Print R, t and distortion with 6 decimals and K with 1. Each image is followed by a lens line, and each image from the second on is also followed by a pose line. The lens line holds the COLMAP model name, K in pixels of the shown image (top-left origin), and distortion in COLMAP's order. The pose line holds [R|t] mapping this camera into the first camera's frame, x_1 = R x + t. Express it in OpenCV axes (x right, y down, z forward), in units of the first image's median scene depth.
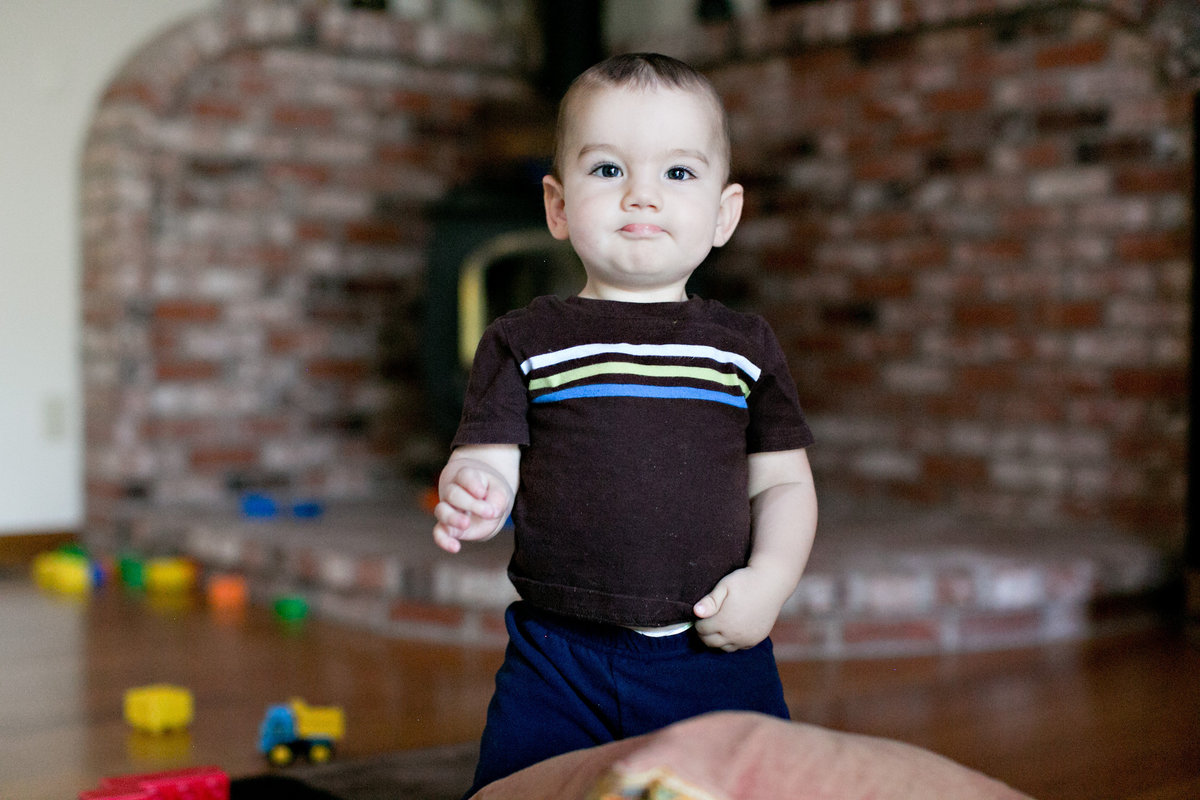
lens RADIAL K [[1821.8, 0, 600.4], [0, 1821.8, 396.3], [0, 0, 1]] dist [-0.118479, 0.000000]
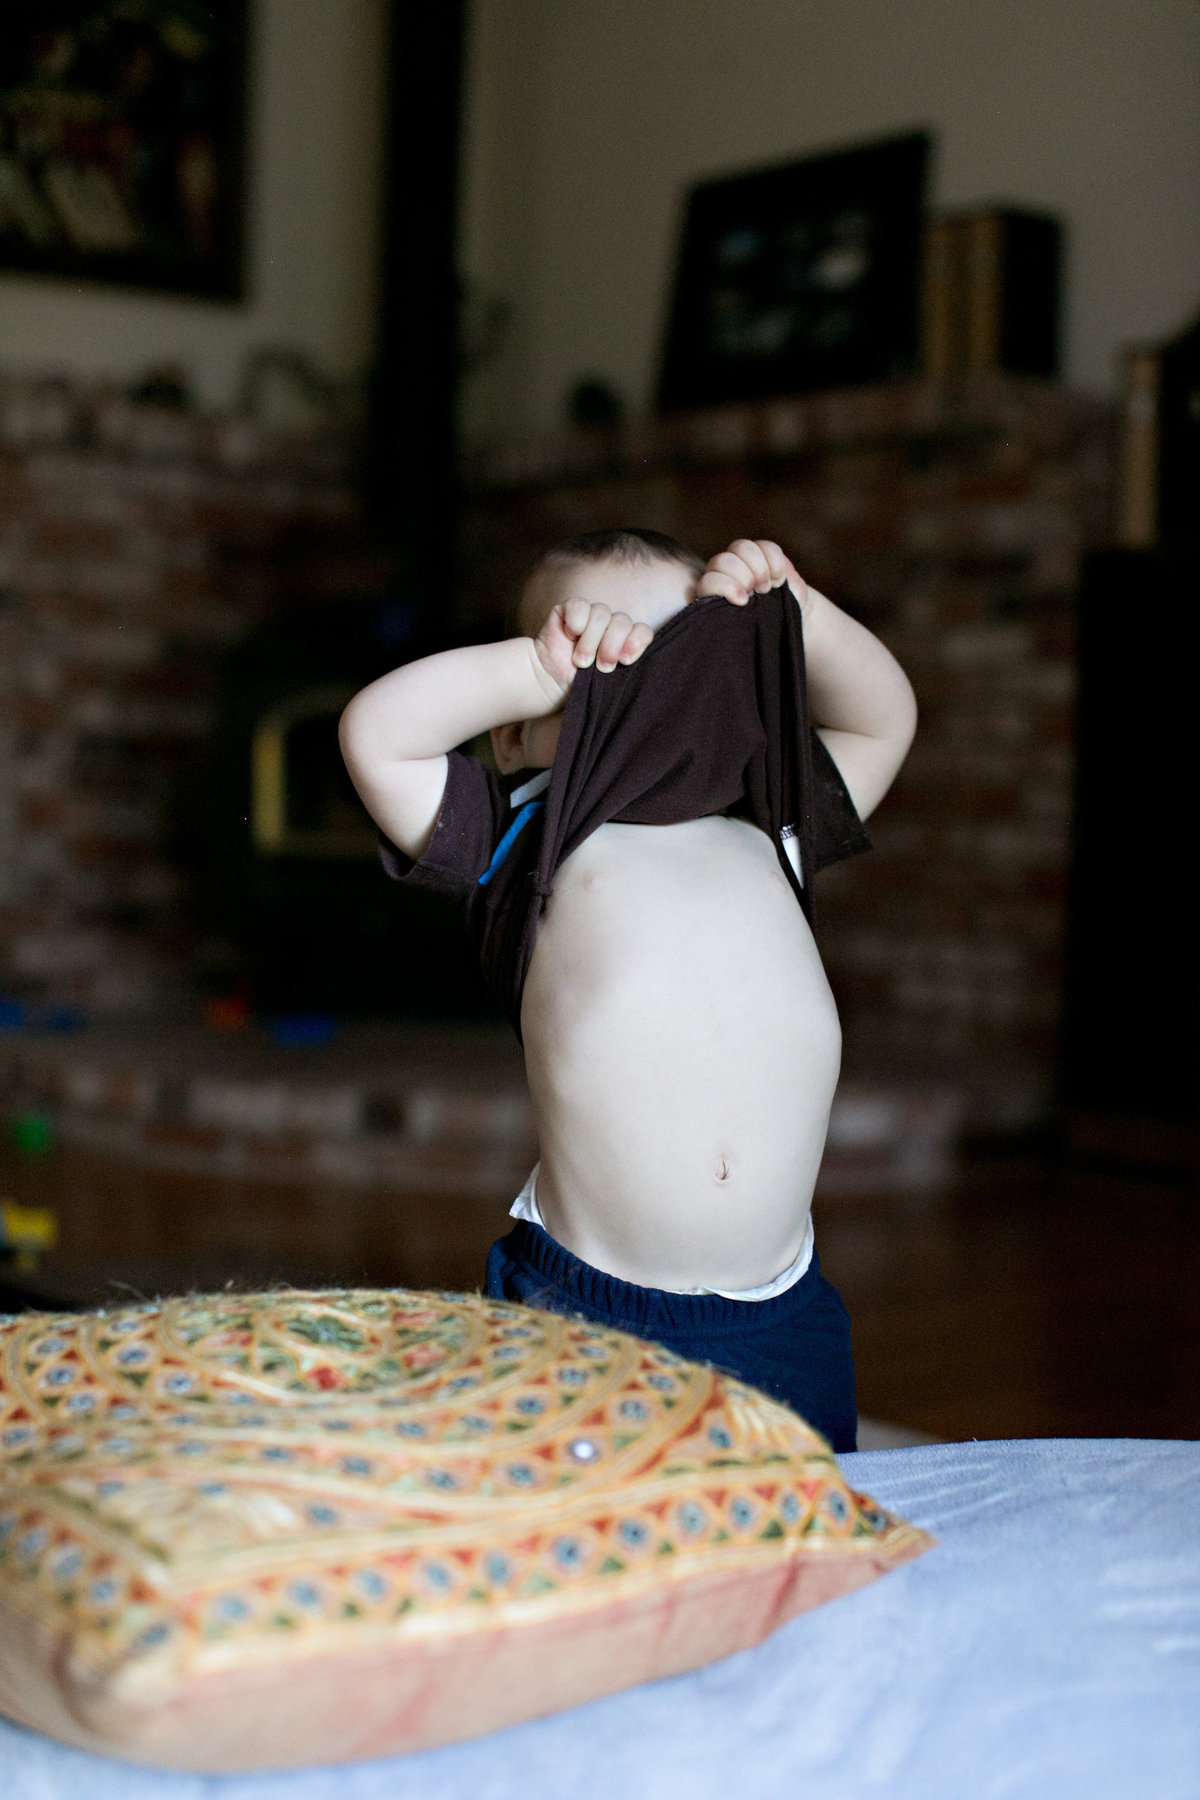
lens RADIAL K [[2732.7, 0, 604.2], [0, 2732.7, 893.8], [0, 0, 1]] dist [-0.118479, 0.000000]
pose [[0.999799, 0.019225, 0.005711, 0.070329], [-0.019238, 0.999812, 0.002216, -0.002262], [-0.005667, -0.002325, 0.999981, -0.219733]]
